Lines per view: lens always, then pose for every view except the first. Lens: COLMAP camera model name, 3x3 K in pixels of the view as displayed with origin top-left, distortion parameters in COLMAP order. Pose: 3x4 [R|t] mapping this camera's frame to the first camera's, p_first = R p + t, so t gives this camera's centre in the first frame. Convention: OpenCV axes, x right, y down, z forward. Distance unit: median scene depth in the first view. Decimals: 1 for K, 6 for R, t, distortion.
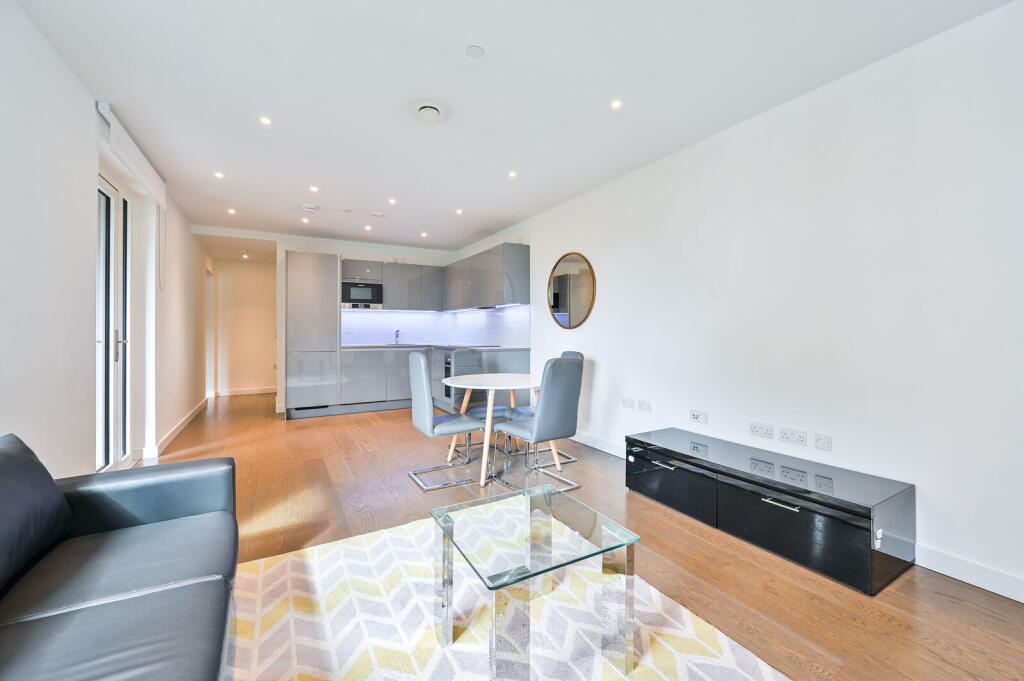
lens RADIAL K [[409.3, 0, 512.0], [0, 409.3, 340.5], [0, 0, 1]] dist [-0.002630, -0.000252]
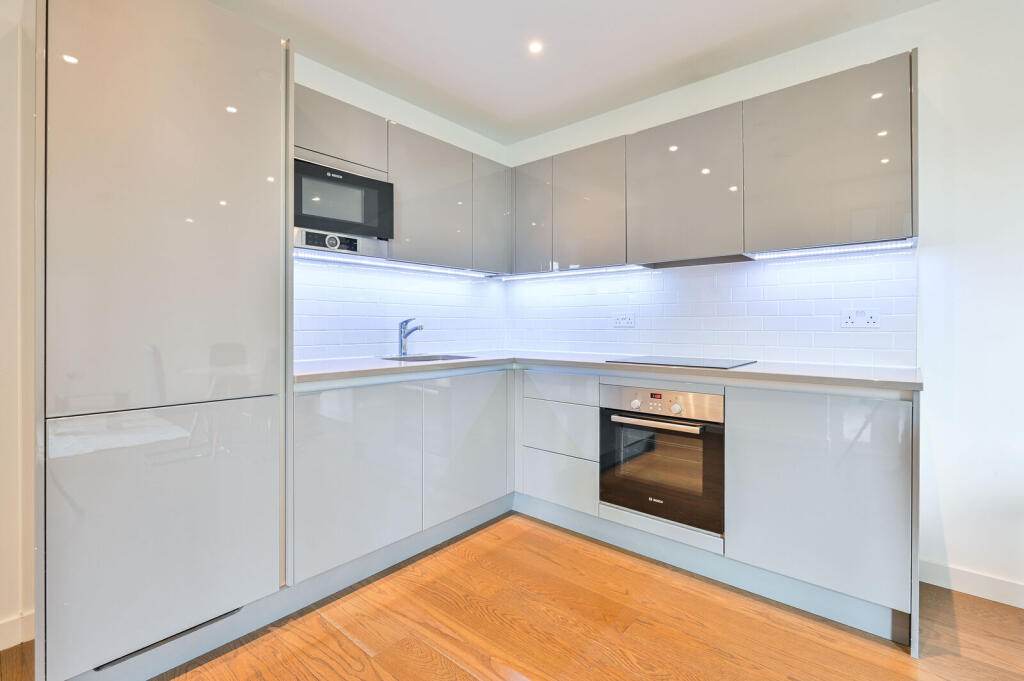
lens RADIAL K [[455.4, 0, 512.0], [0, 455.4, 340.5], [0, 0, 1]] dist [-0.002167, -0.000344]
pose [[0.943494, -0.009446, 0.331254, -0.350597], [0.006417, 0.999927, 0.010236, -0.010573], [-0.331326, -0.007532, 0.943486, 0.611883]]
